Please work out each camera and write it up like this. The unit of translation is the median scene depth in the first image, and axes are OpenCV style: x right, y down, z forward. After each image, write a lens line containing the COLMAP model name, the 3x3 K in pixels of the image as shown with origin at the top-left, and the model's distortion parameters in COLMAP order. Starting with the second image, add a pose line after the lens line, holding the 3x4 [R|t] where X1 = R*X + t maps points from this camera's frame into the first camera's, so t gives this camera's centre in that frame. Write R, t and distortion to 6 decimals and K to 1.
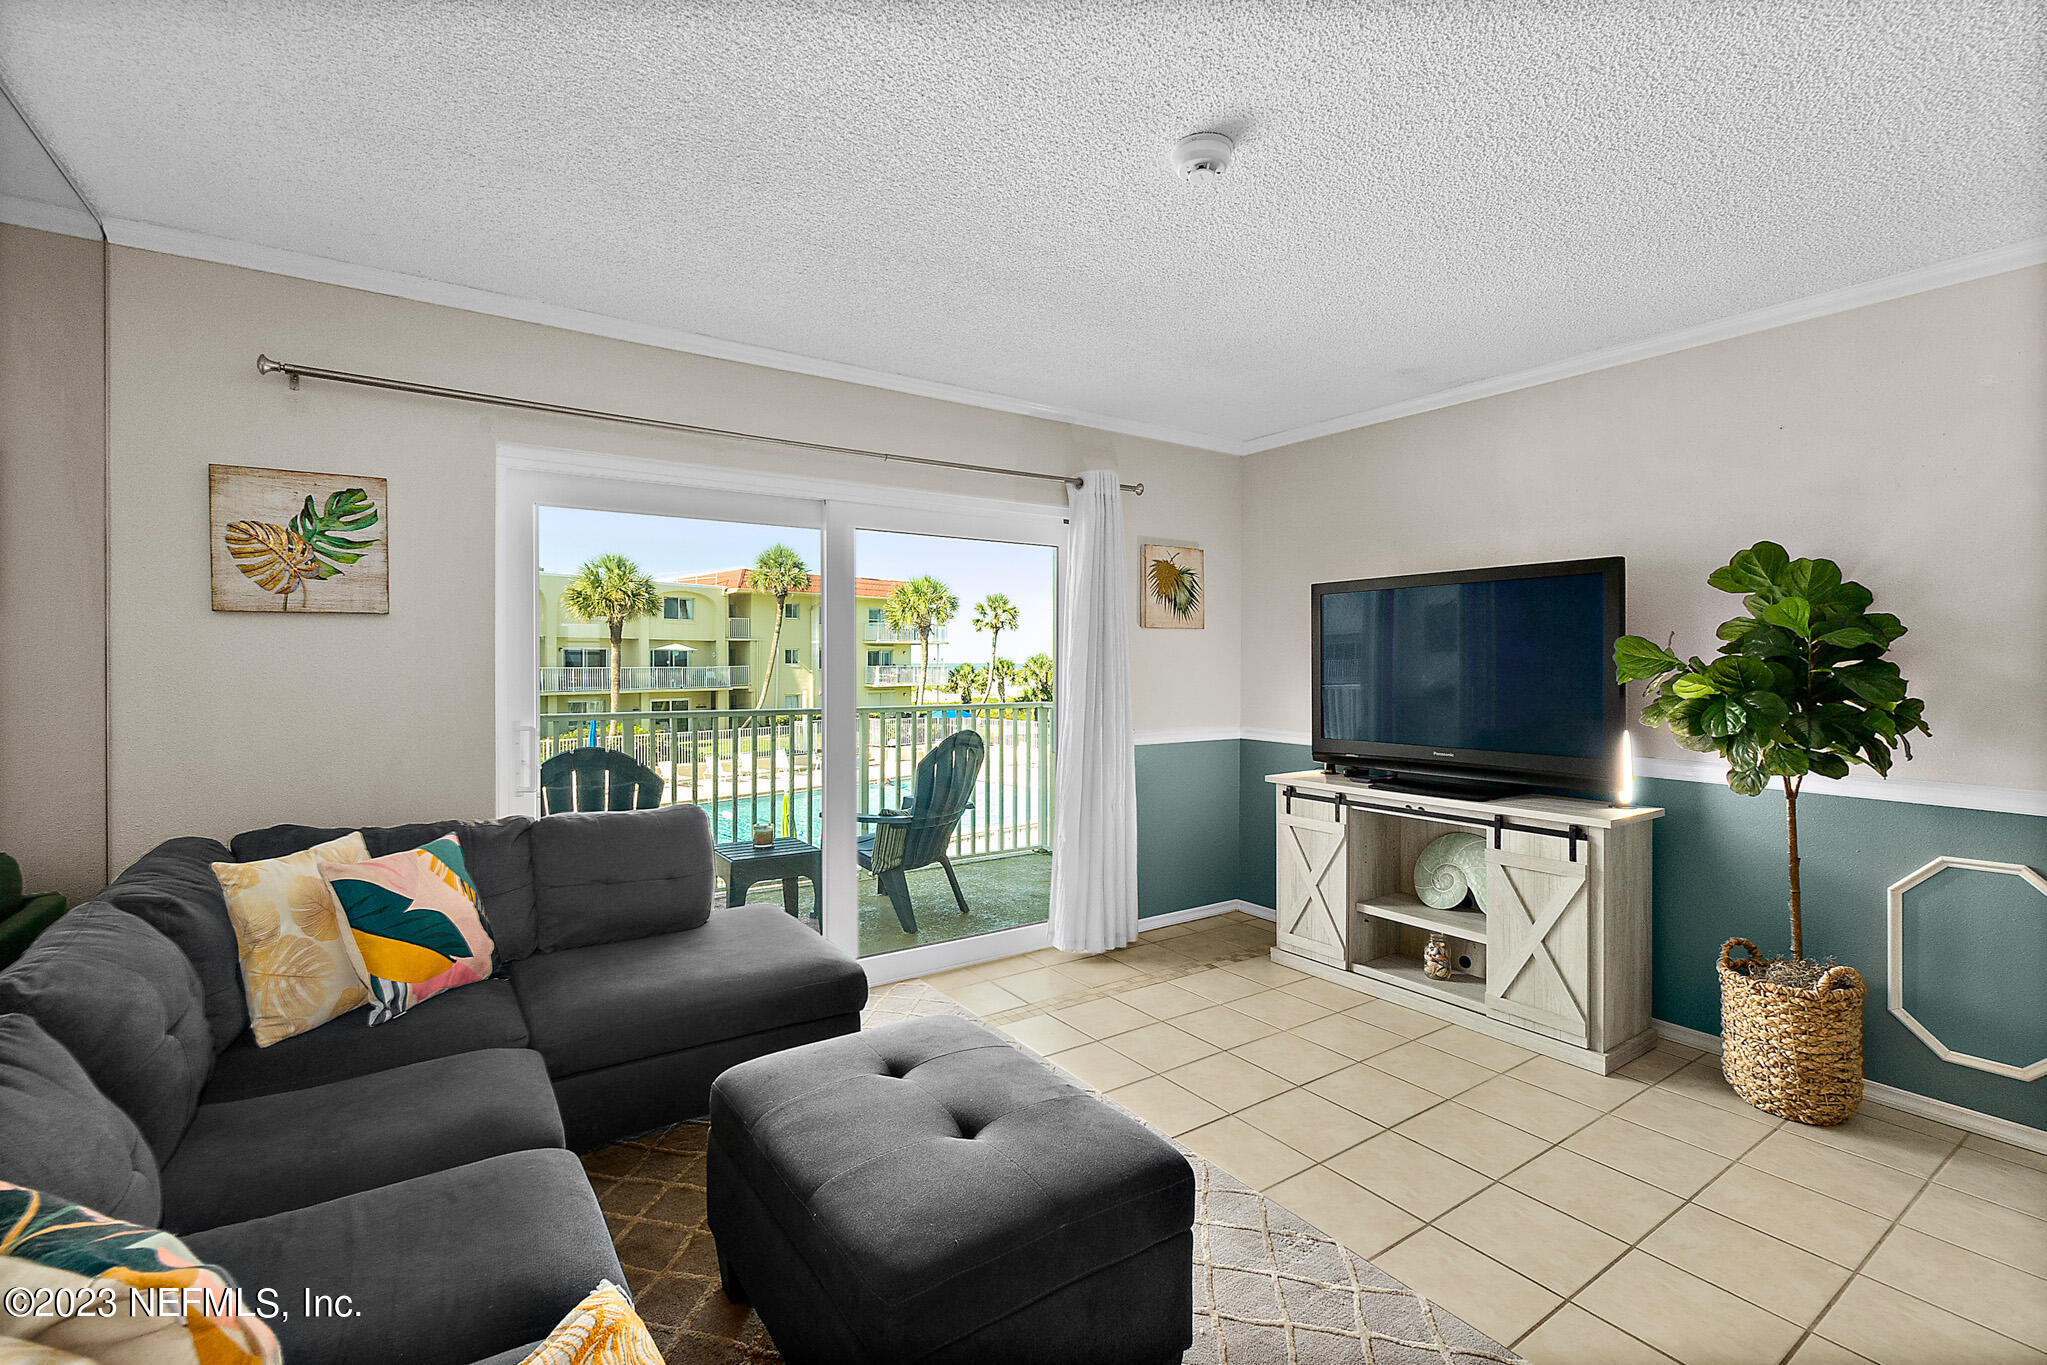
lens RADIAL K [[889.6, 0, 976.5], [0, 889.6, 679.4], [0, 0, 1]] dist [-0.006834, 0.006777]
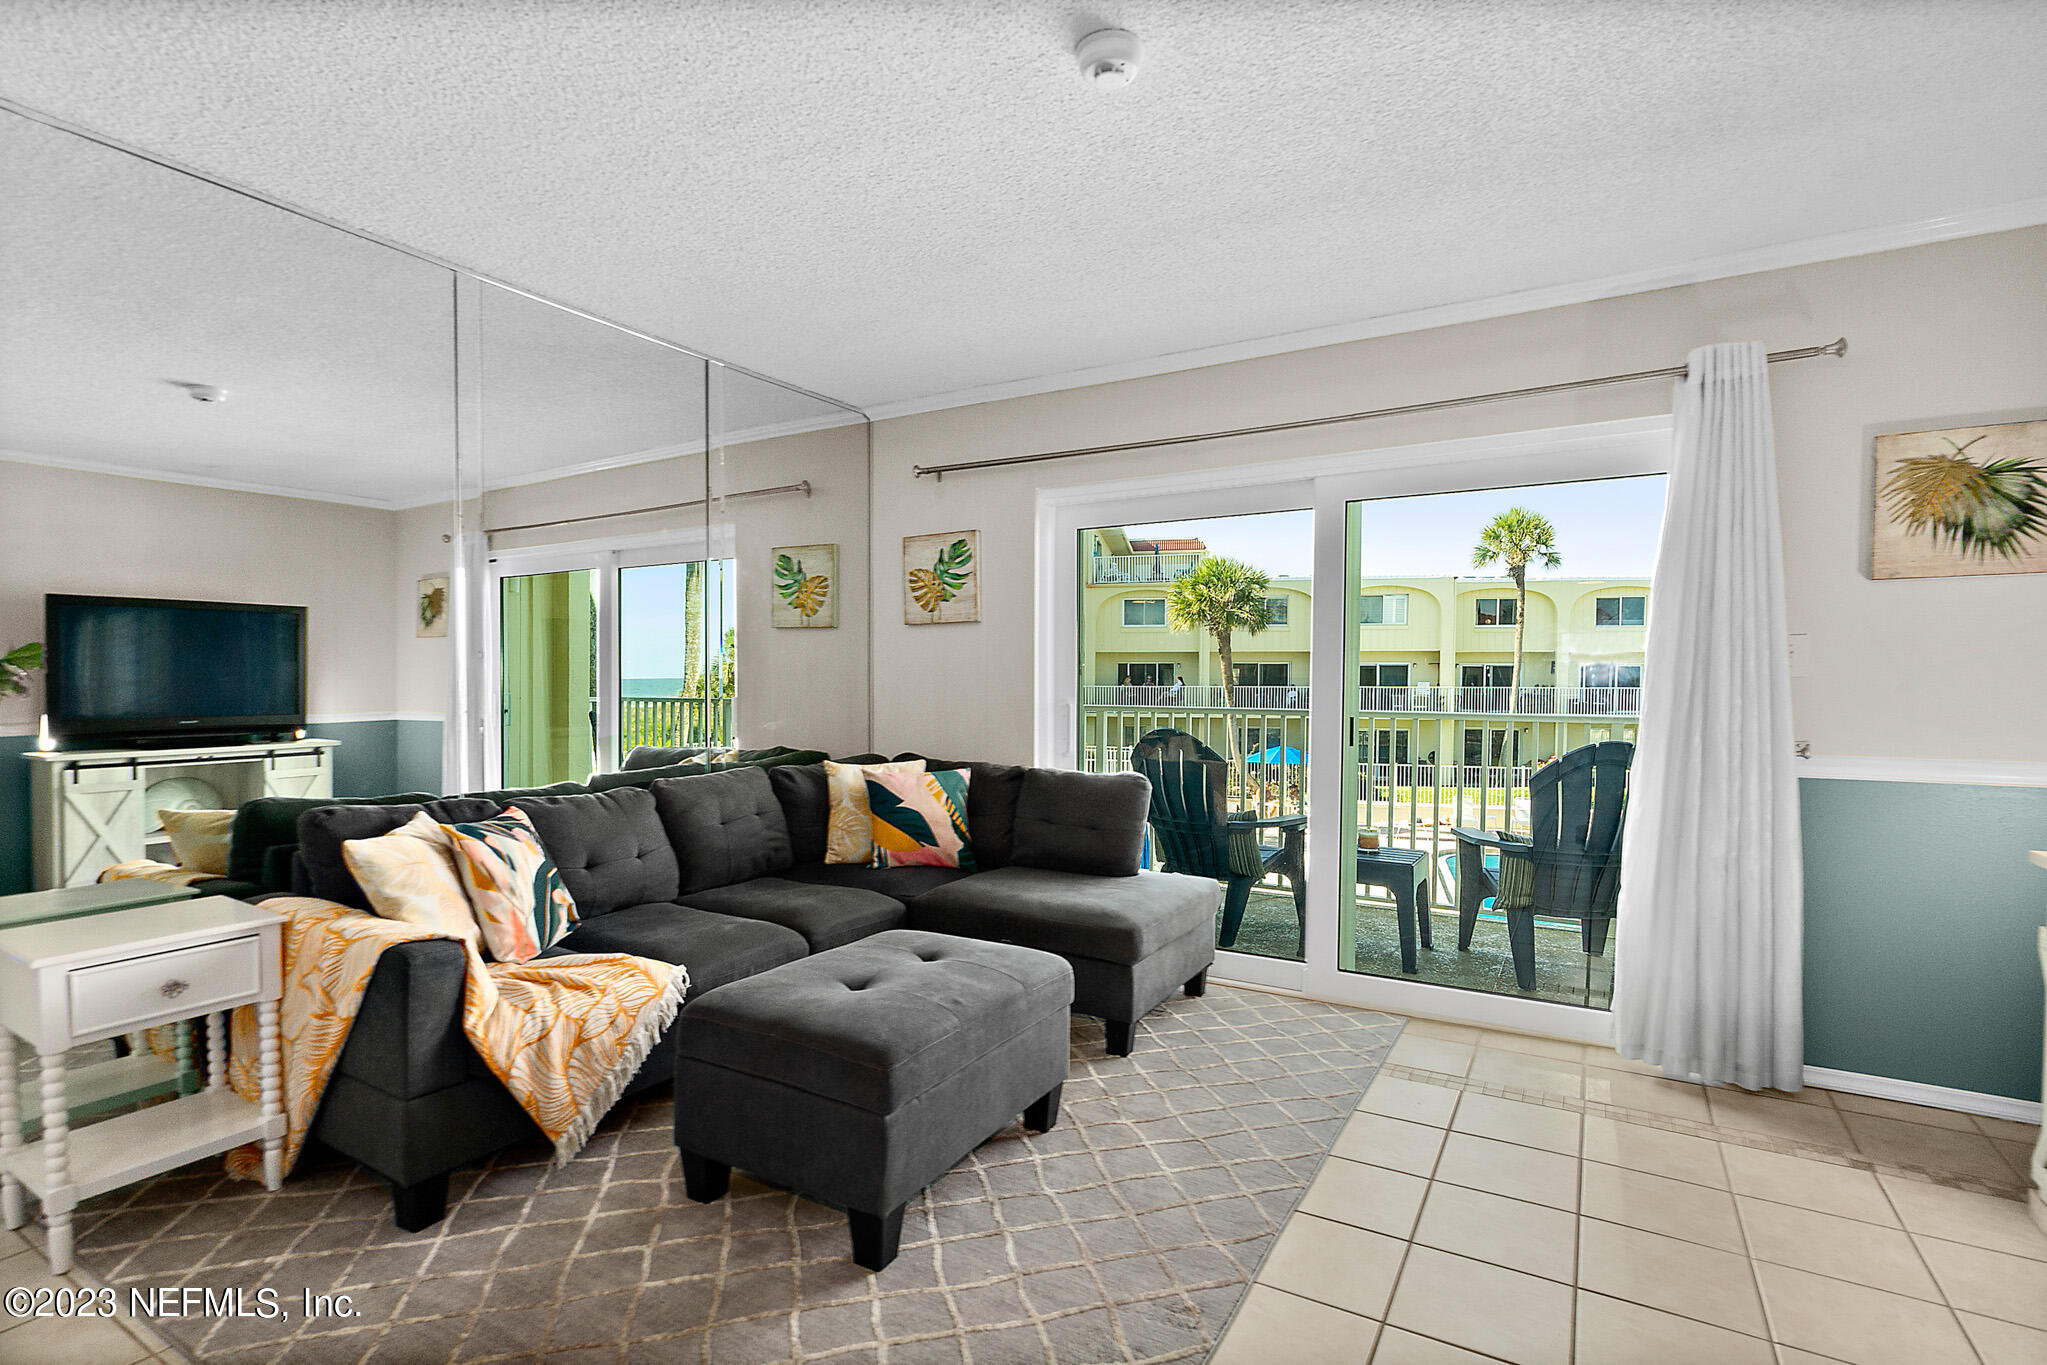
lens RADIAL K [[953.6, 0, 1034.6], [0, 953.6, 723.0], [0, 0, 1]] dist [-0.008850, -0.000553]
pose [[0.440774, 0.038142, -0.896807, 0.492420], [-0.019815, 0.999267, 0.032761, 0.025814], [0.897399, 0.003330, 0.441207, 0.224720]]
